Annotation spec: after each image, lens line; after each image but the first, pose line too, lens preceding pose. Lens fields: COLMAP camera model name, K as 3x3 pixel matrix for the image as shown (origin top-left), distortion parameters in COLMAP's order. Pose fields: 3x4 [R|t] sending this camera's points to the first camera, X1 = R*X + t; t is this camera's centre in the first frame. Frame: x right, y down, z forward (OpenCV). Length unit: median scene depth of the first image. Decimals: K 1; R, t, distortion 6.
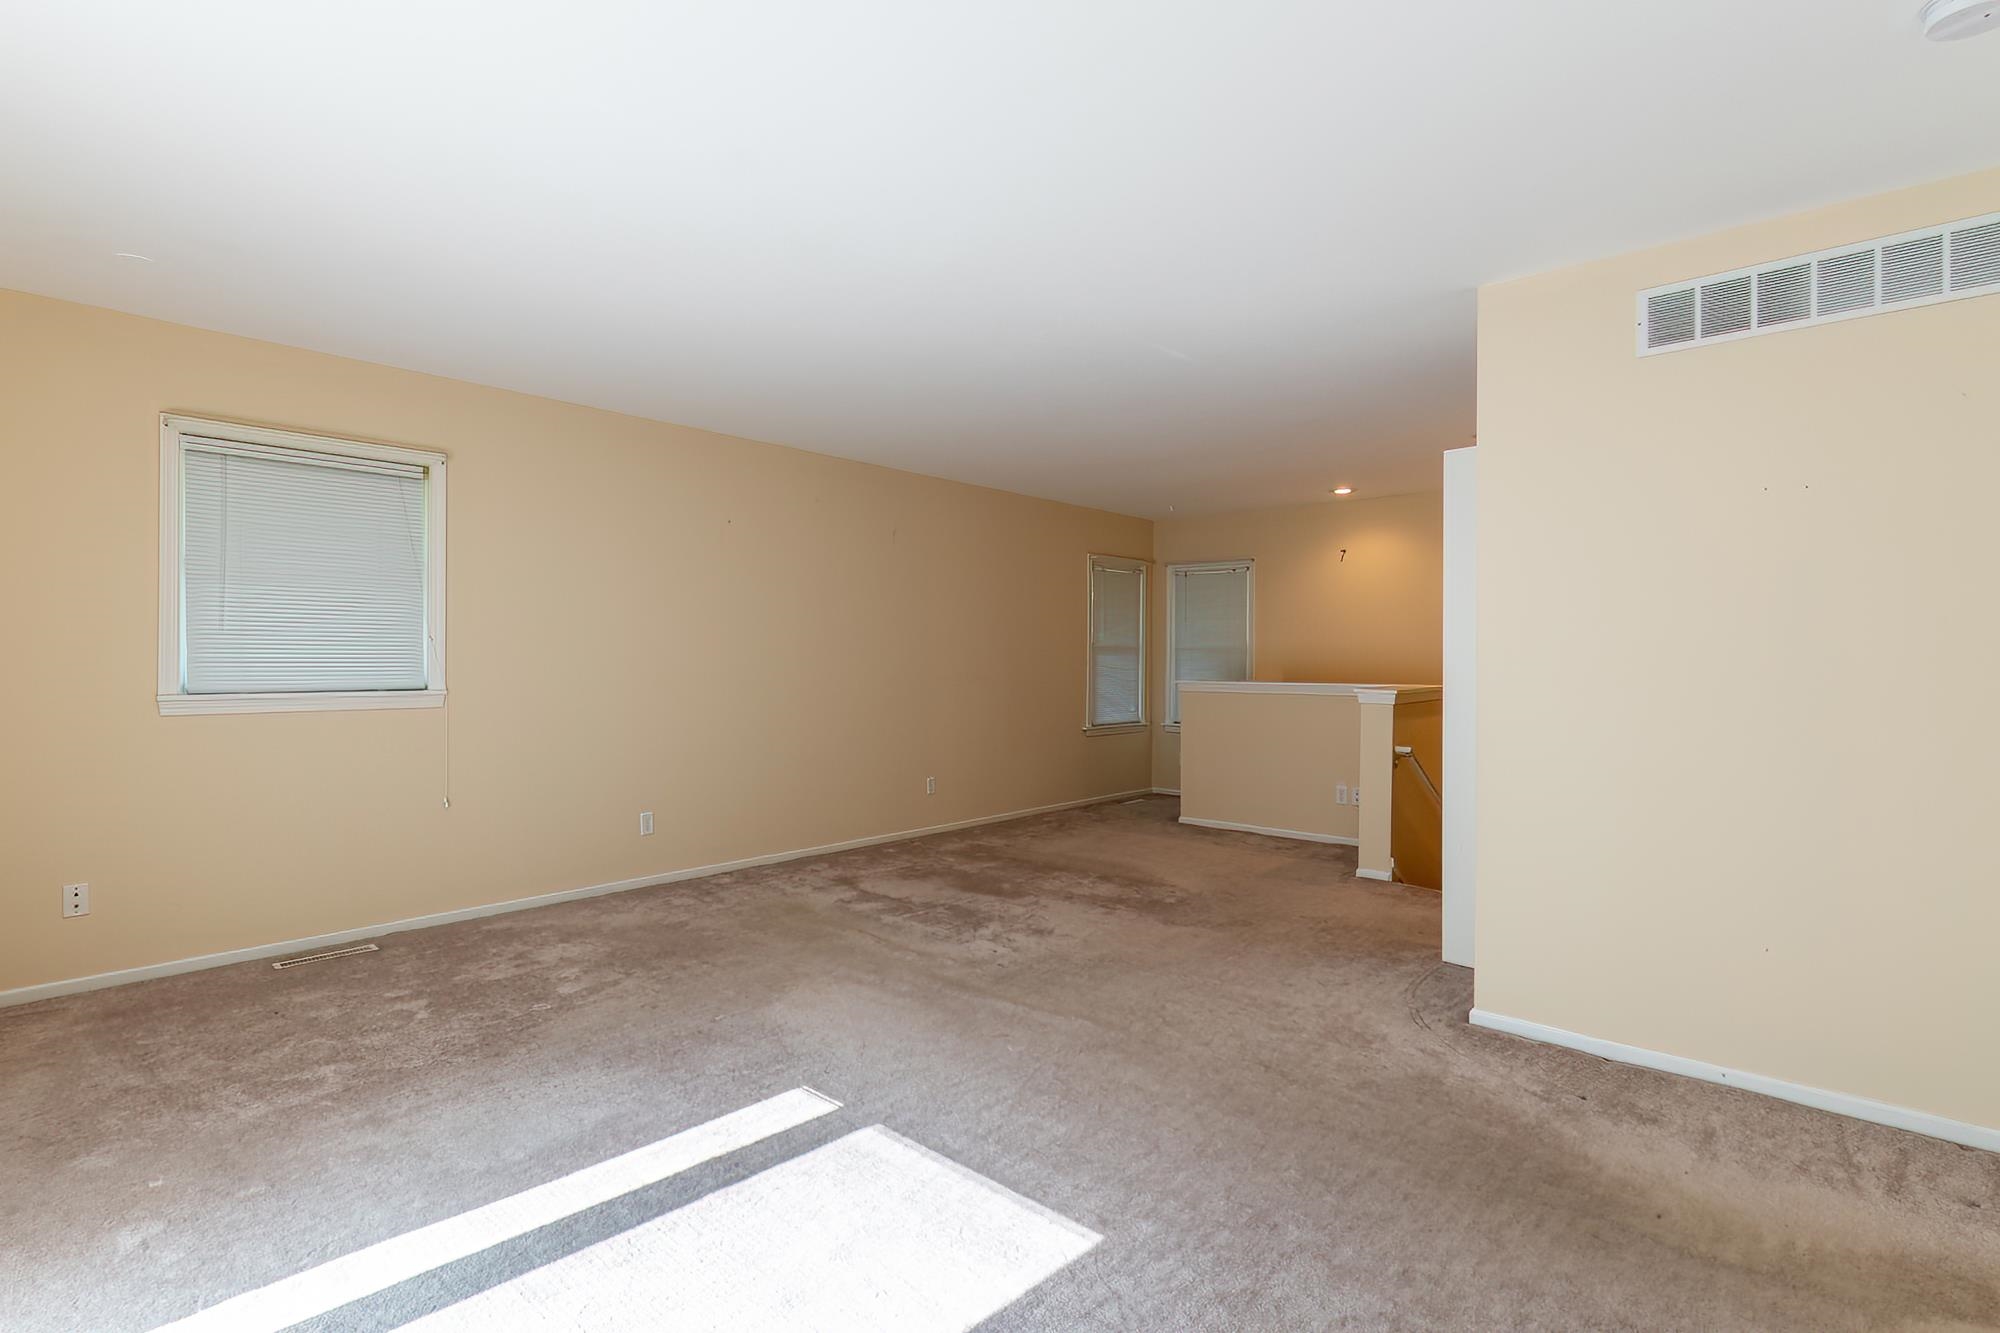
lens RADIAL K [[964.7, 0, 1003.6], [0, 964.7, 664.3], [0, 0, 1]] dist [-0.012389, 0.000910]
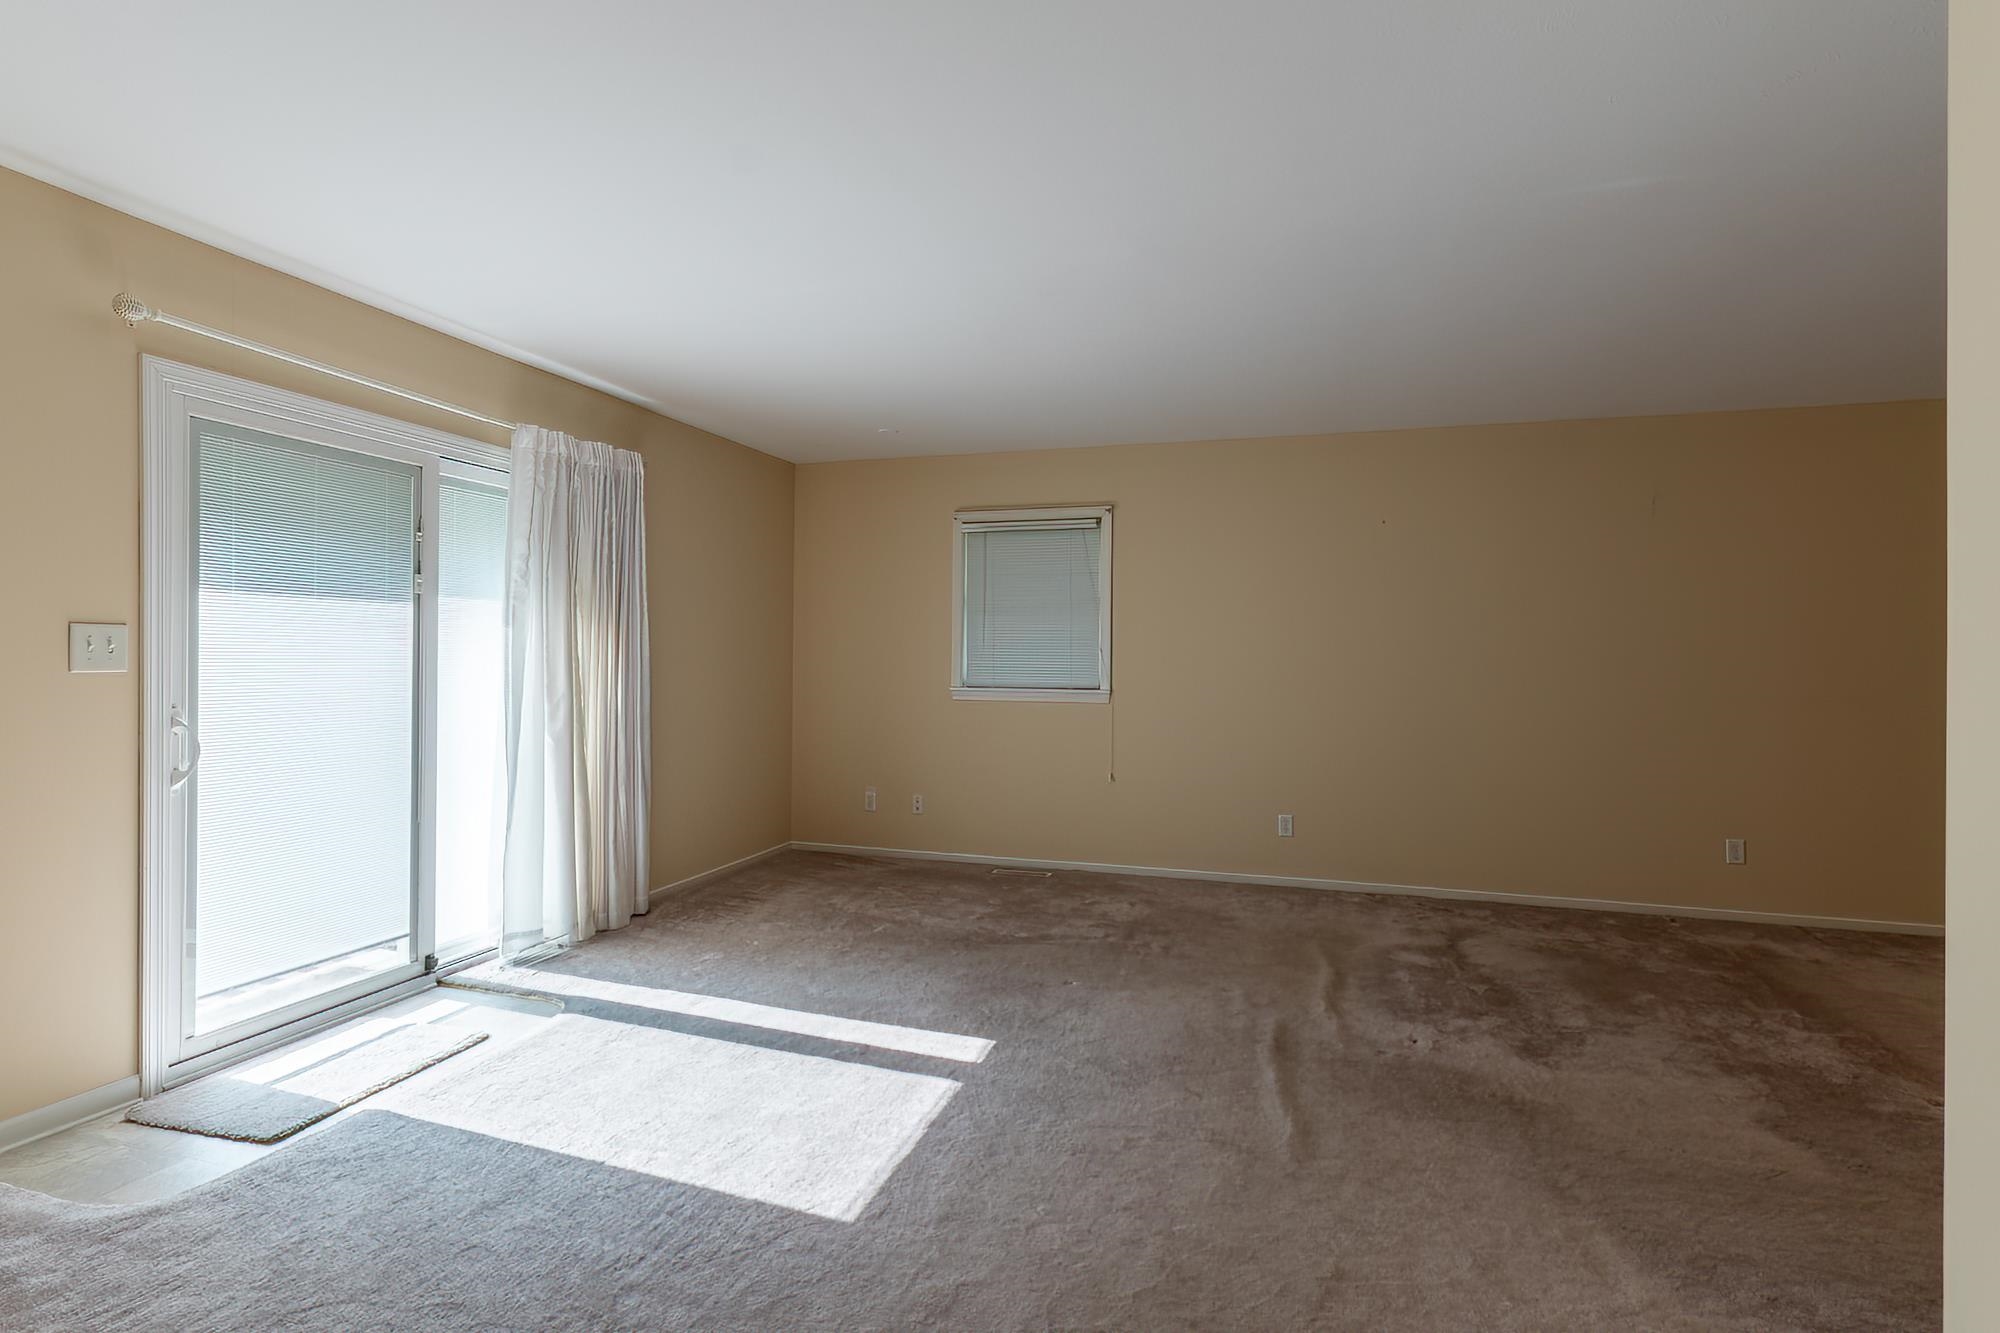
lens RADIAL K [[964.7, 0, 993.8], [0, 964.7, 663.2], [0, 0, 1]] dist [-0.012389, 0.000910]
pose [[0.399849, 0.004341, -0.916571, 0.638004], [-0.012771, 0.999918, -0.000836, -0.007137], [0.916492, 0.012040, 0.399871, 0.408178]]
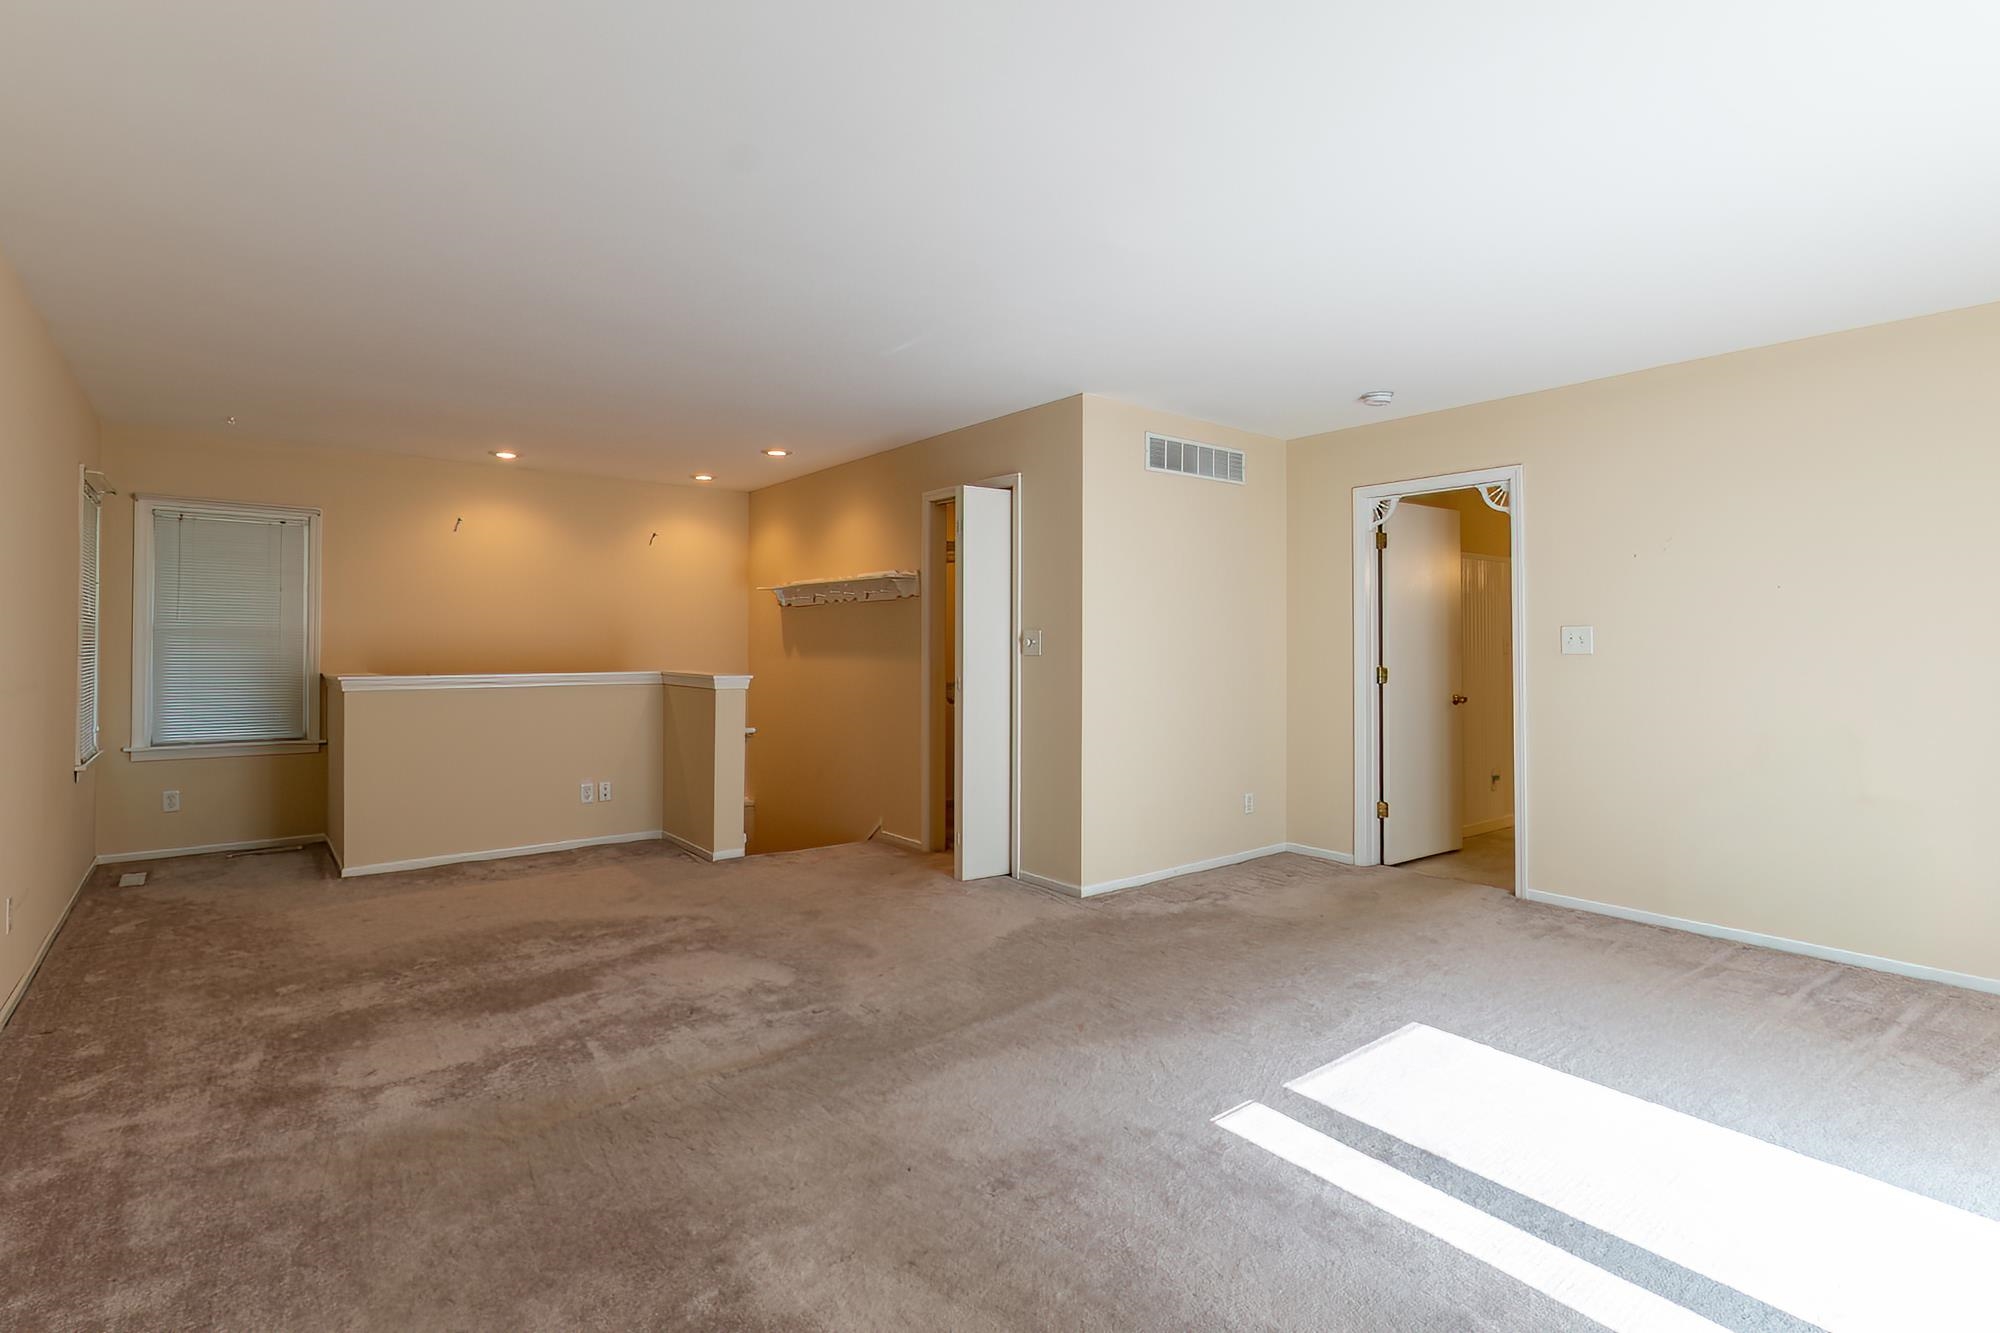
lens RADIAL K [[964.7, 0, 996.5], [0, 964.7, 650.9], [0, 0, 1]] dist [-0.012389, 0.000910]
pose [[0.142932, -0.009312, 0.989689, -0.871124], [0.004556, 0.999951, 0.008751, -0.012373], [-0.989722, 0.003258, 0.142968, 0.820896]]
